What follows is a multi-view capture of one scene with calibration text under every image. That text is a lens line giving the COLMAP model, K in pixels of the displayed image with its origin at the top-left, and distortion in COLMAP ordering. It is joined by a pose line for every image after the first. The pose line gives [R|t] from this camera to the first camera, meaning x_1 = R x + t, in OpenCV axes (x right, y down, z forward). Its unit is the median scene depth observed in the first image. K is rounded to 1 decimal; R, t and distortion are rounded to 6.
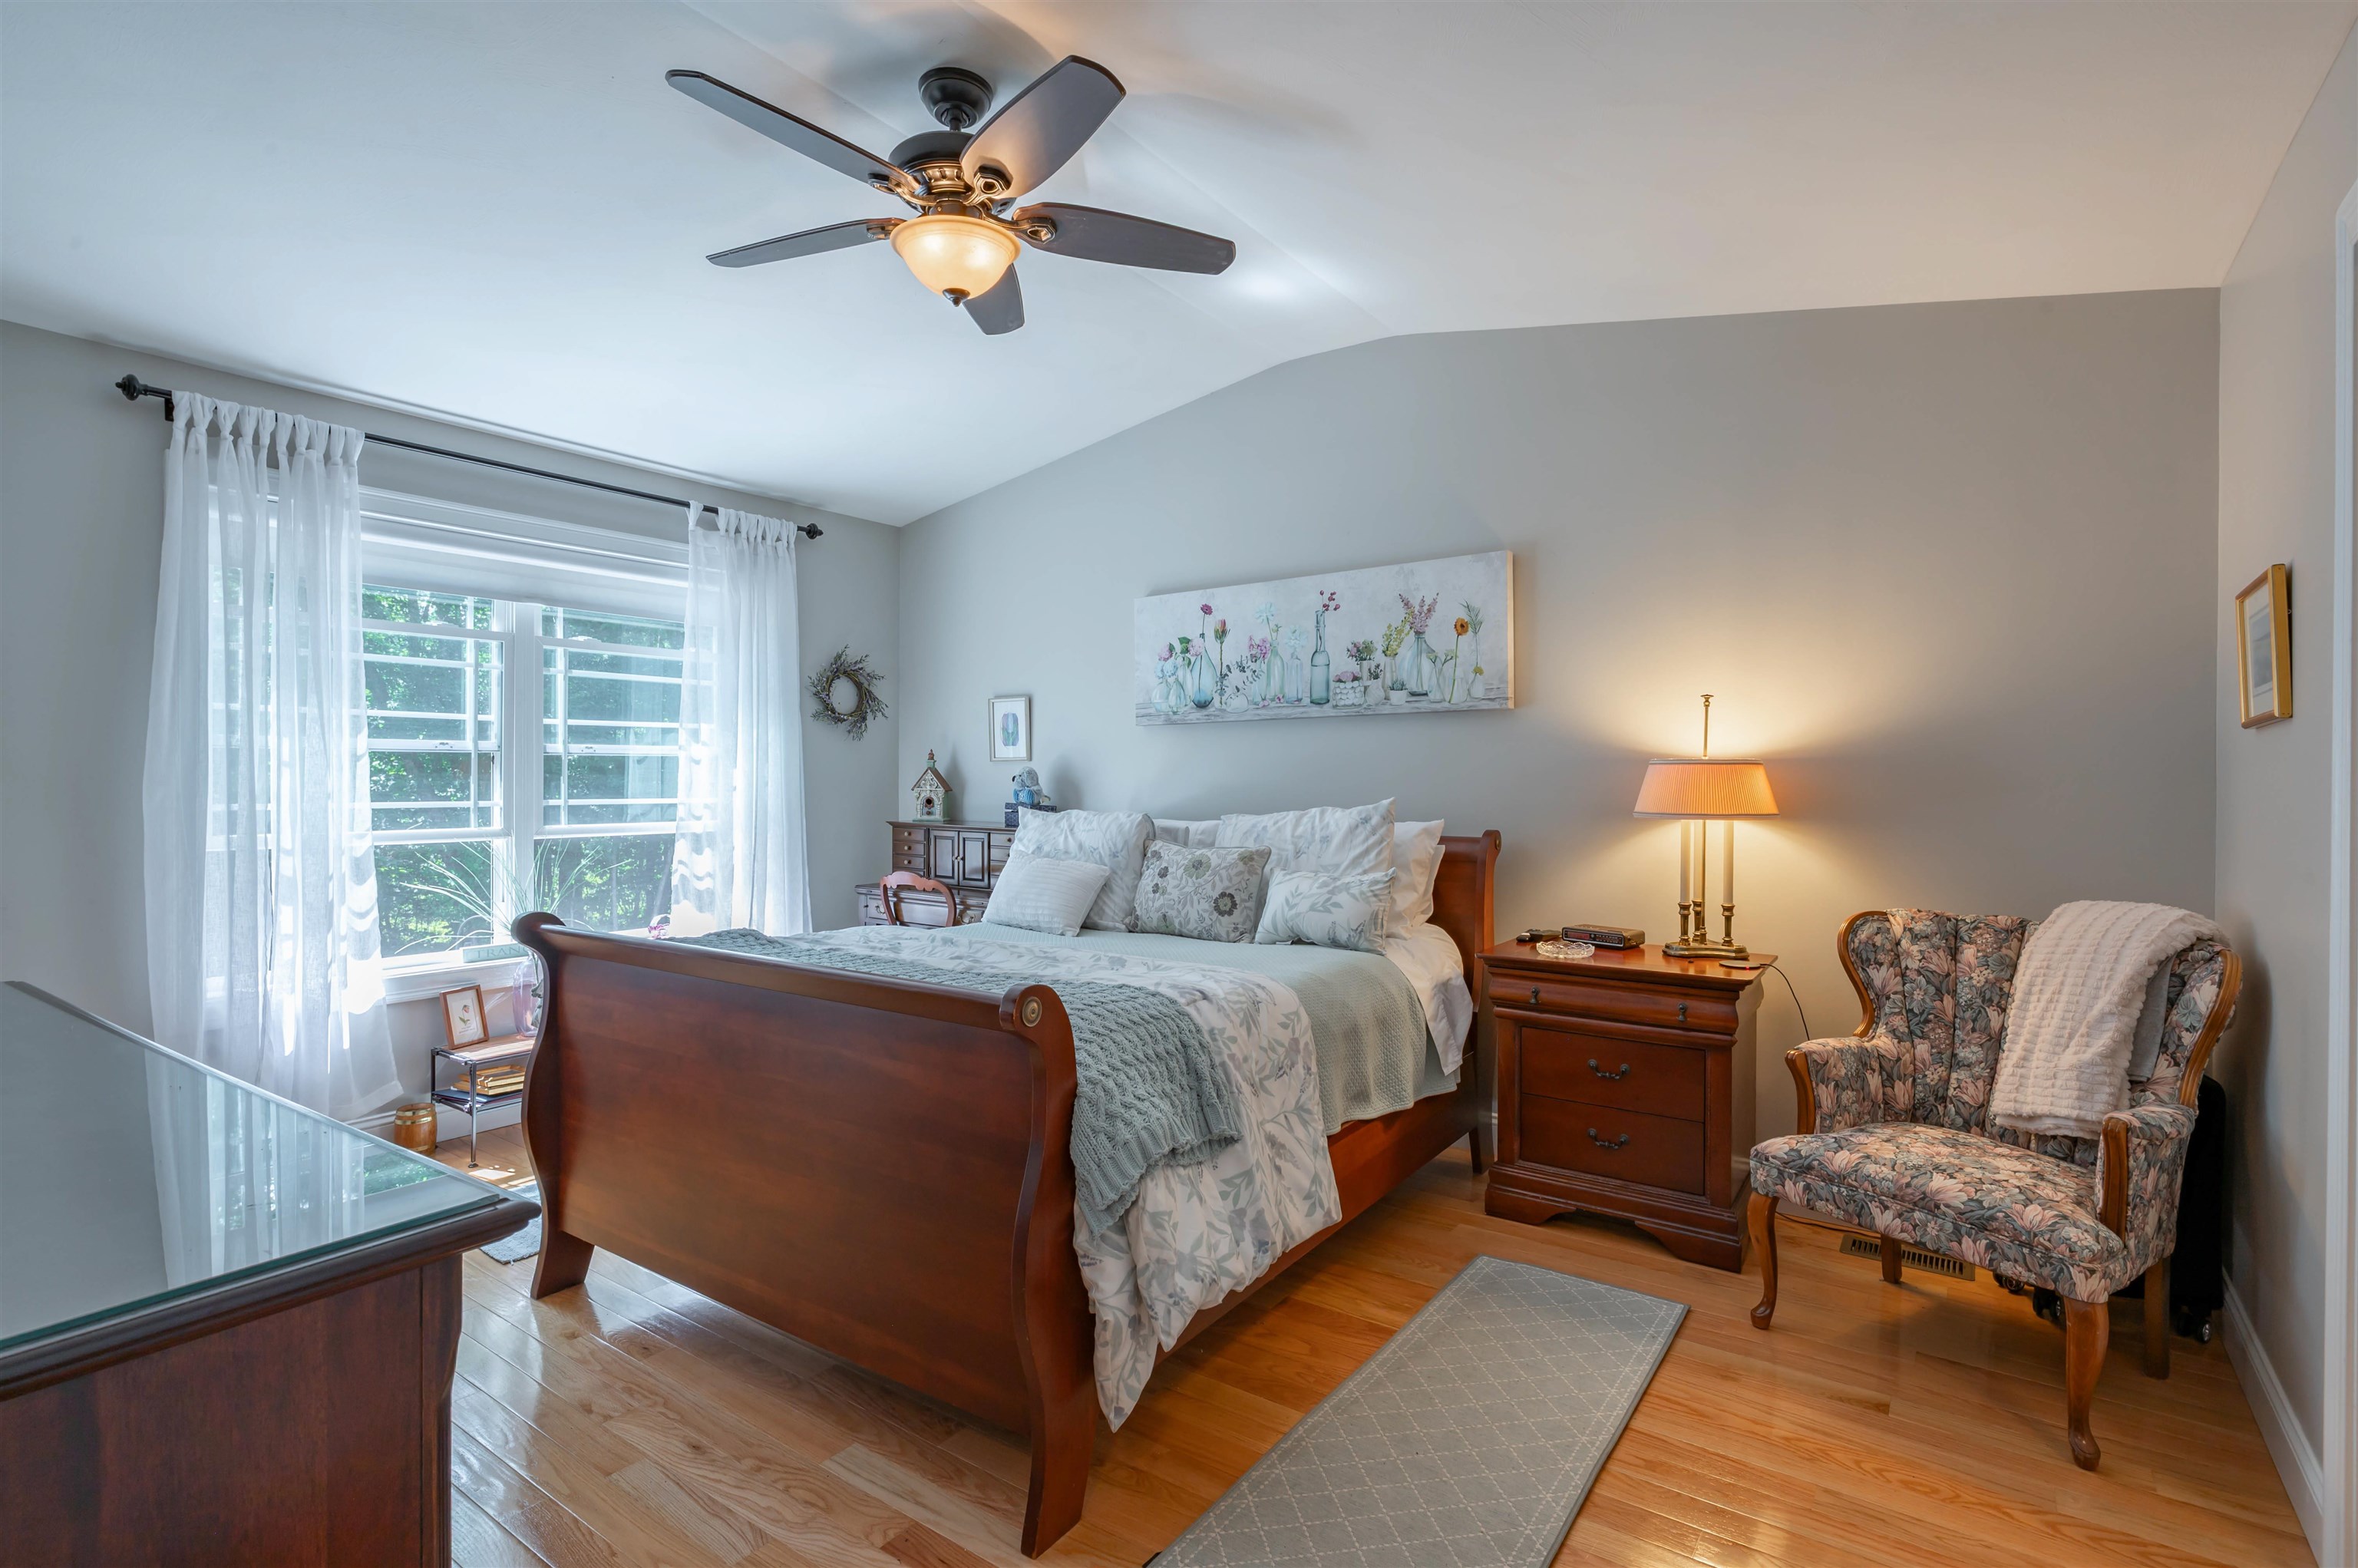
lens RADIAL K [[1139.1, 0, 1195.5], [0, 1139.1, 778.9], [0, 0, 1]] dist [-0.000783, 0.001410]
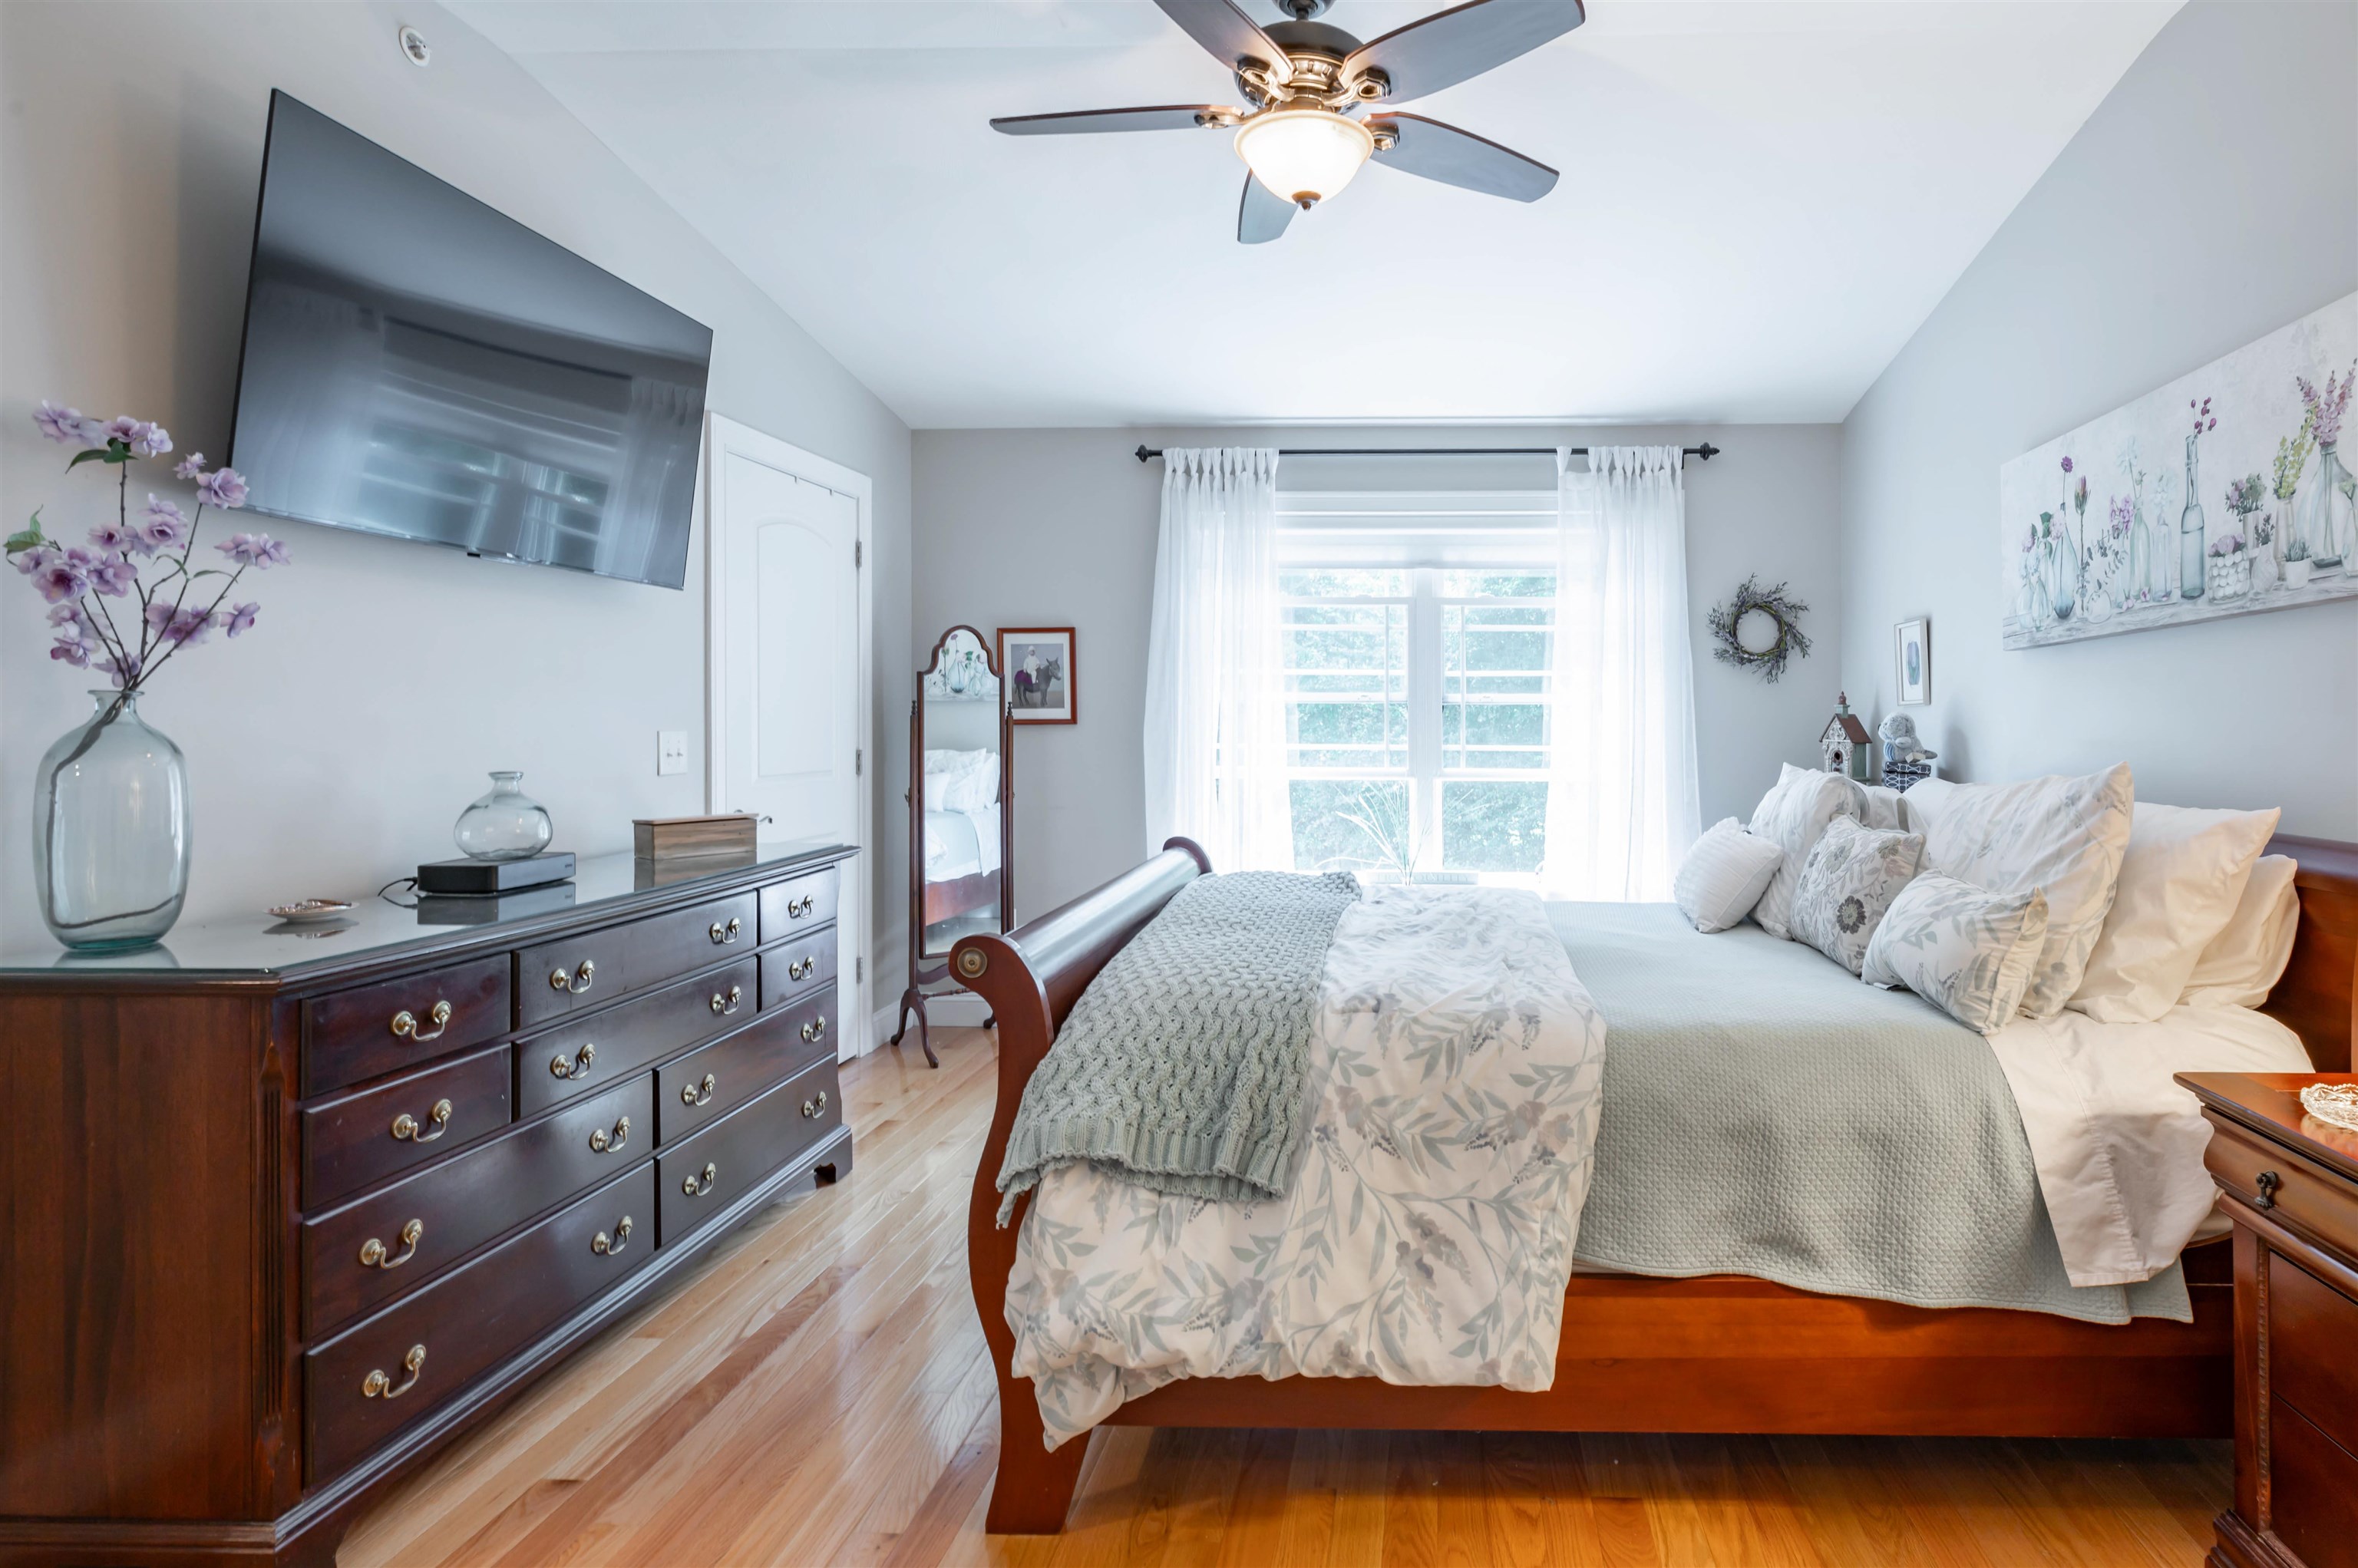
lens RADIAL K [[1151.3, 0, 1181.8], [0, 1151.3, 724.6], [0, 0, 1]] dist [-0.000983, 0.001672]
pose [[0.537567, 0.002163, -0.843218, 0.322574], [-0.005102, 0.999987, -0.000687, 0.000838], [0.843206, 0.004671, 0.537571, 0.258733]]
